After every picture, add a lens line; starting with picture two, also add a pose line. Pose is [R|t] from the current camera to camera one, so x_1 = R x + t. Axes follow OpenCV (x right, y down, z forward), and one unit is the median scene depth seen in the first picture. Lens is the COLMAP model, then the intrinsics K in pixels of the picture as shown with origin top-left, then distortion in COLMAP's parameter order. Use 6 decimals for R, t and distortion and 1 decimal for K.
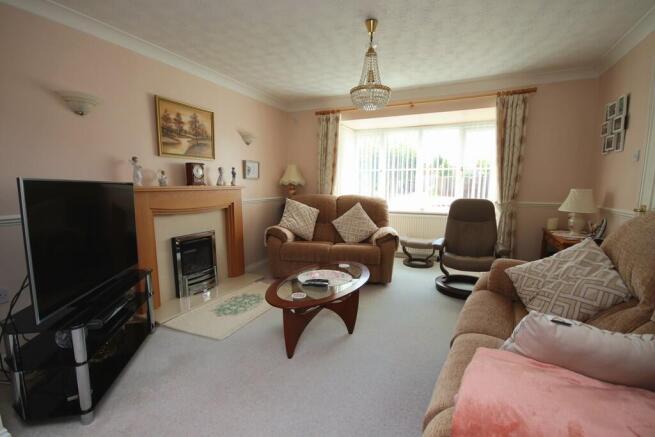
lens RADIAL K [[303.9, 0, 327.0], [0, 303.9, 230.8], [0, 0, 1]] dist [0.001246, -0.000066]
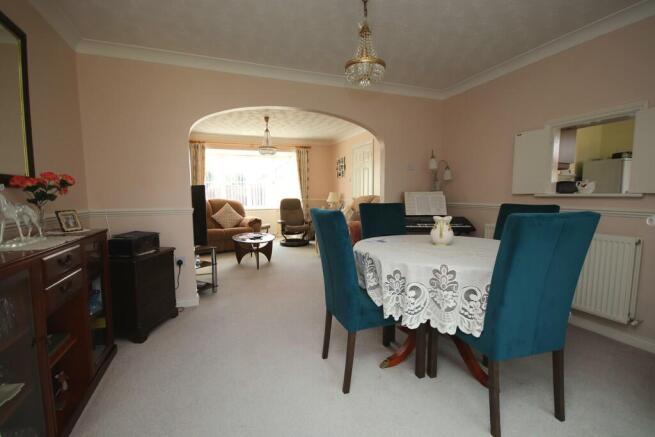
lens RADIAL K [[303.9, 0, 327.0], [0, 303.9, 230.8], [0, 0, 1]] dist [0.001246, -0.000066]
pose [[0.702607, -0.091634, 0.705654, -0.765237], [0.118971, 0.992843, 0.010470, 0.111366], [-0.701562, 0.076596, 0.708480, -0.536598]]
